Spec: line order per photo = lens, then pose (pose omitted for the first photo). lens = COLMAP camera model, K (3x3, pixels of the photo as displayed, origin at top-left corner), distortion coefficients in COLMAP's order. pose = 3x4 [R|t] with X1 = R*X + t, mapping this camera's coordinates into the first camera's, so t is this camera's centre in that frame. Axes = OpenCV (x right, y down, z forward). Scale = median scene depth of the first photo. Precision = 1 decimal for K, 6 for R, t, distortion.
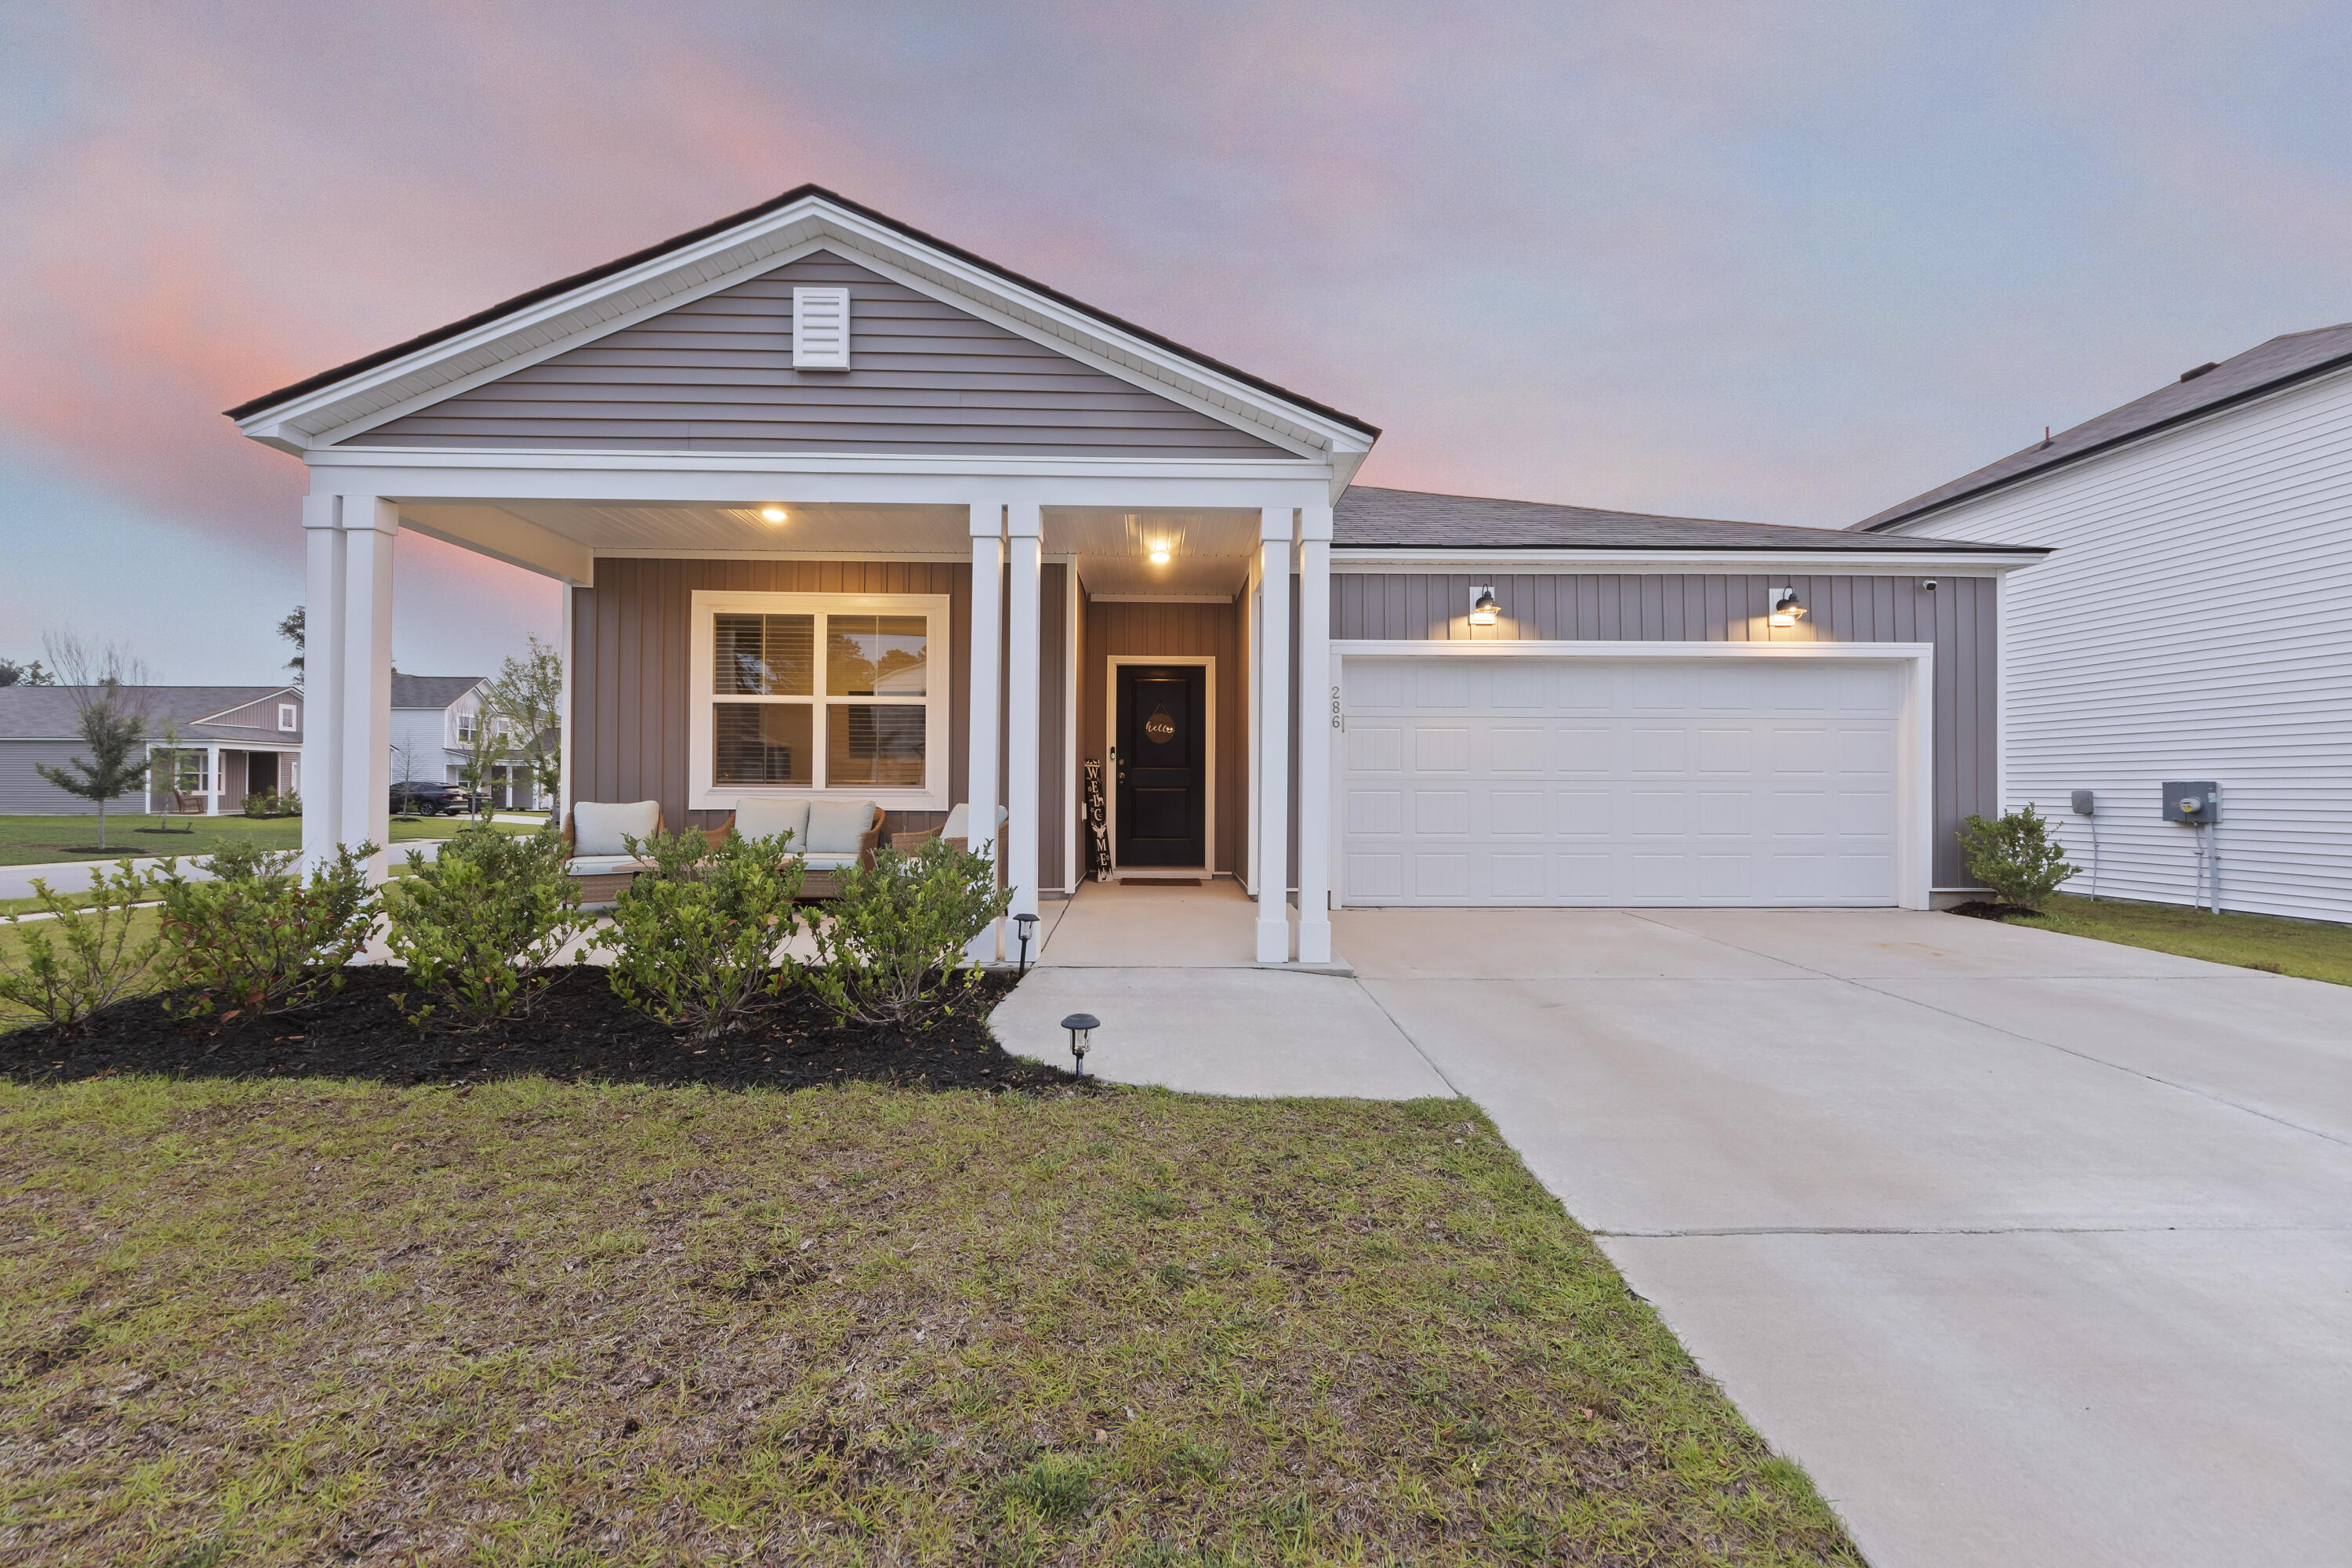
lens RADIAL K [[1017.3, 0, 1176.0], [0, 1017.3, 784.0], [0, 0, 1]] dist [-0.001354, -0.000359]
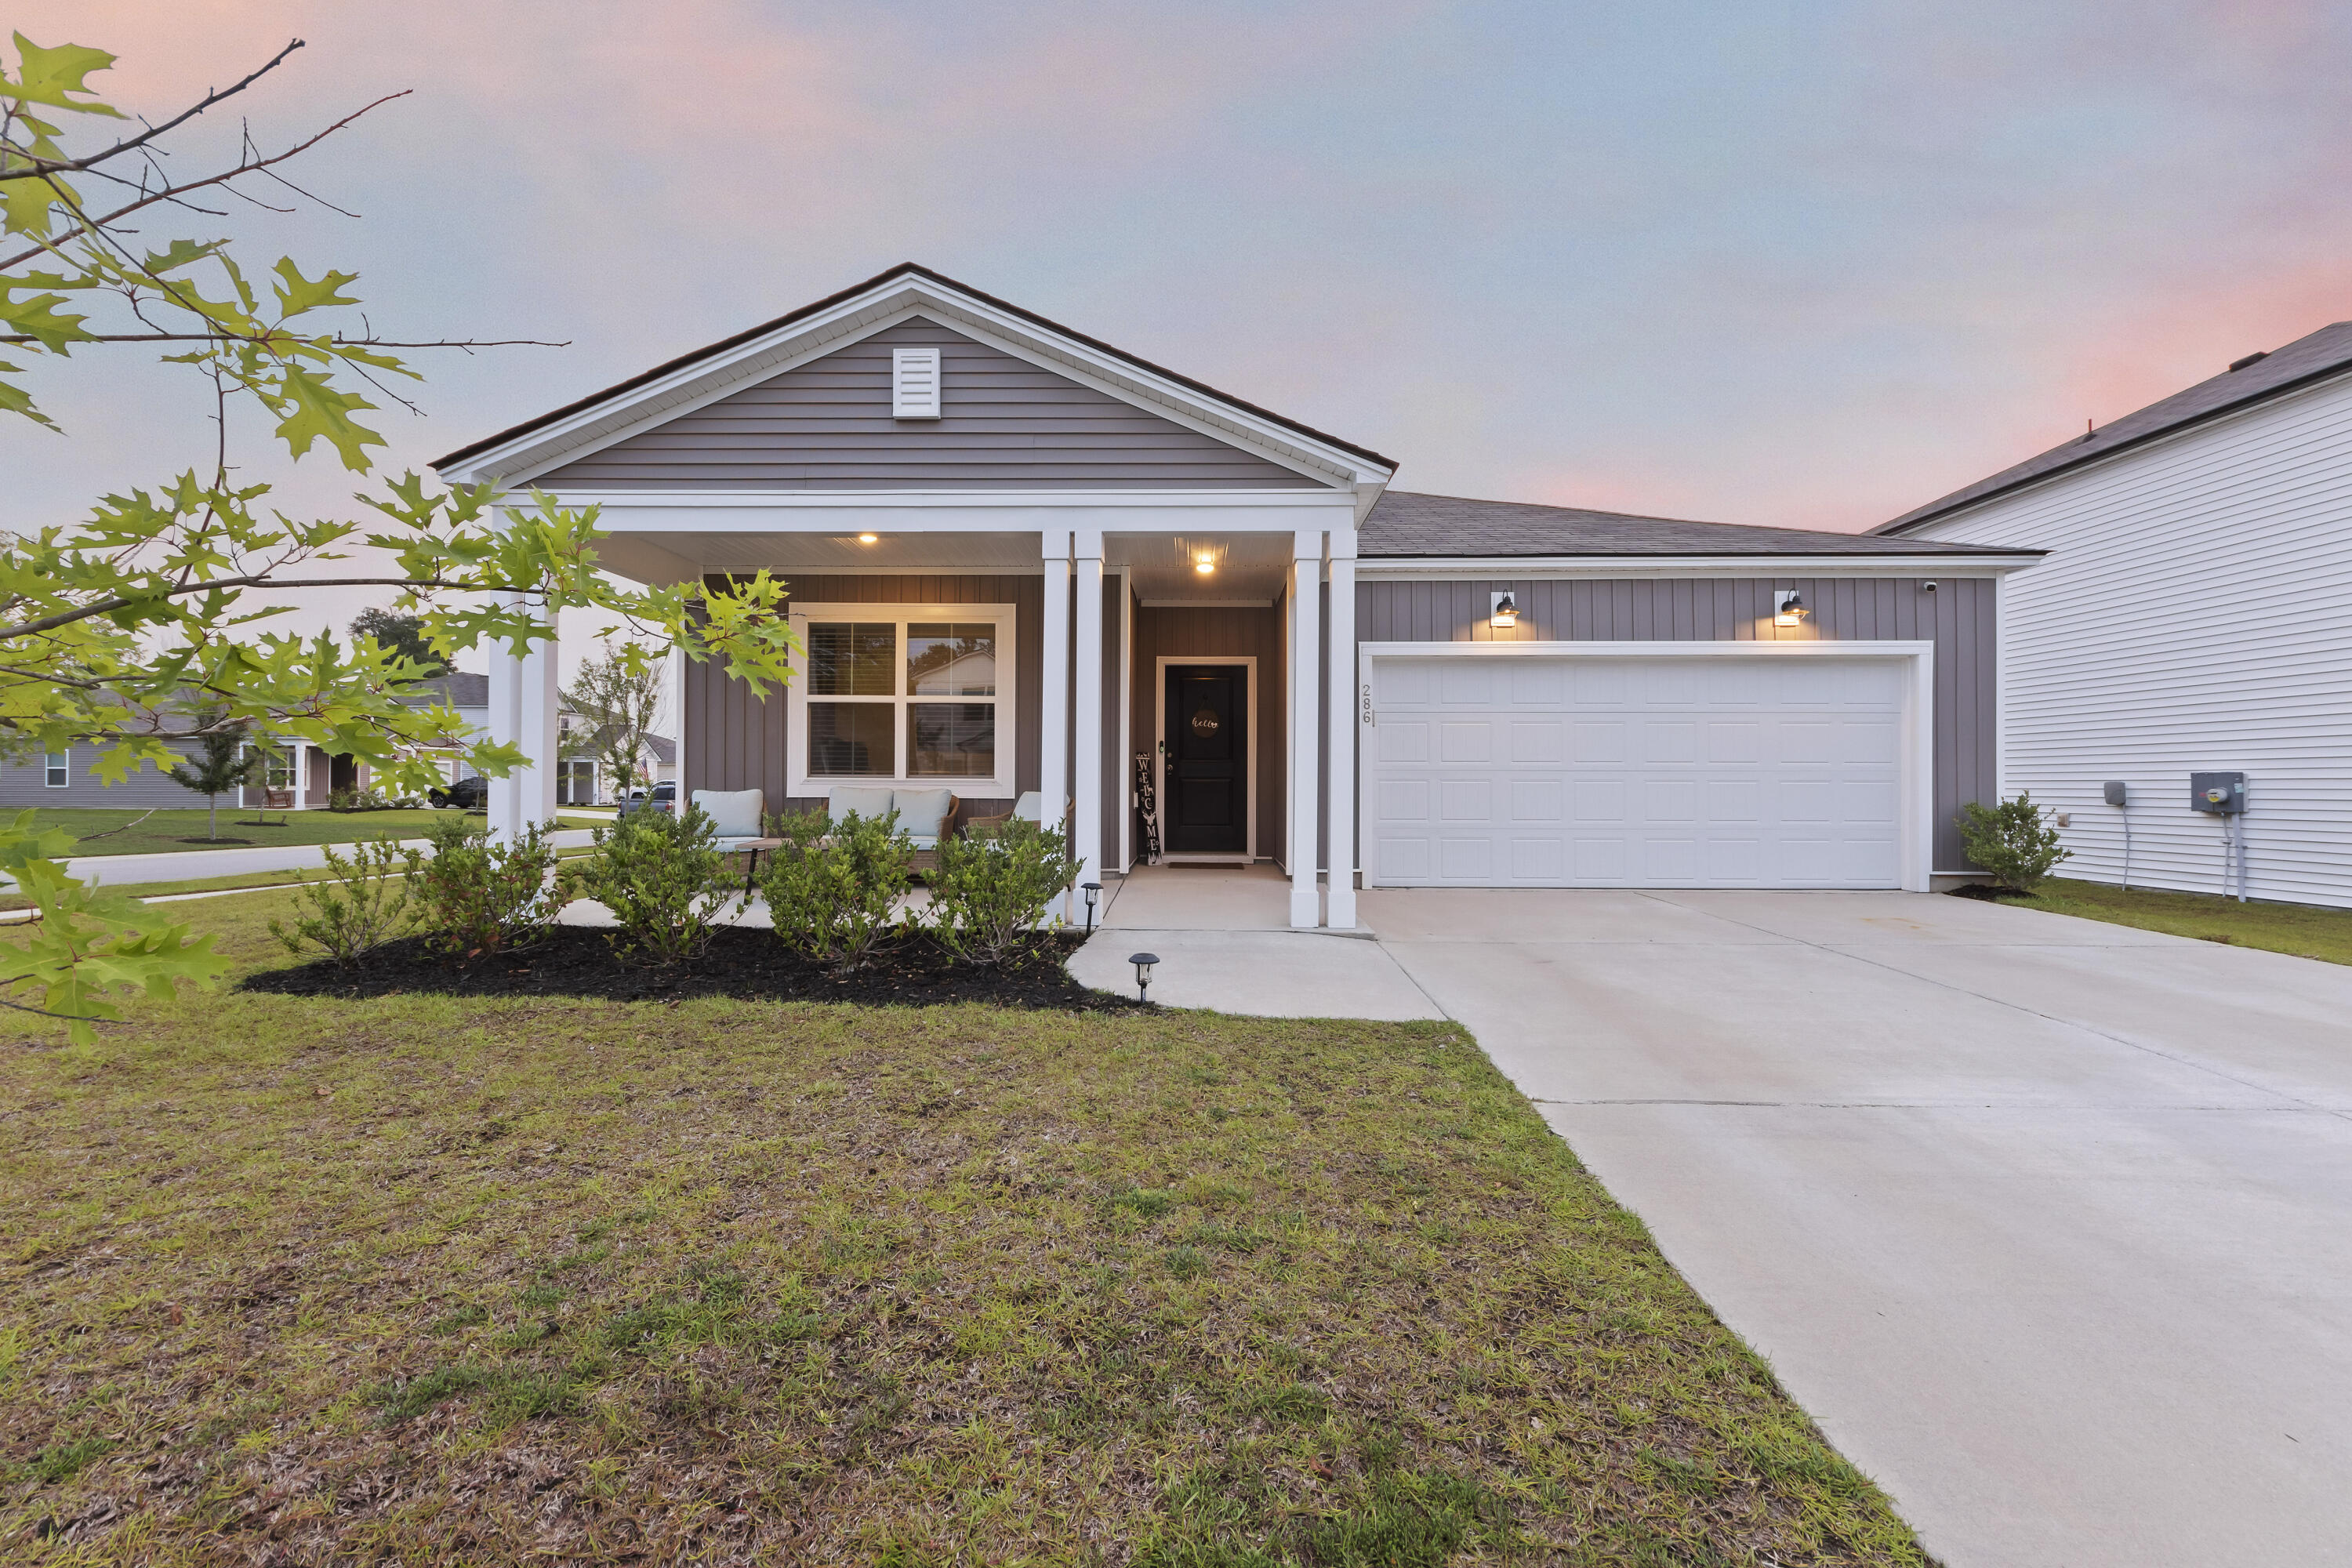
lens RADIAL K [[1017.3, 0, 1176.0], [0, 1017.3, 784.0], [0, 0, 1]] dist [-0.001354, -0.000359]
pose [[0.999064, -0.000943, -0.043236, -0.000202], [0.001150, 0.999988, 0.004756, 0.007849], [0.043231, -0.004801, 0.999054, -0.151393]]
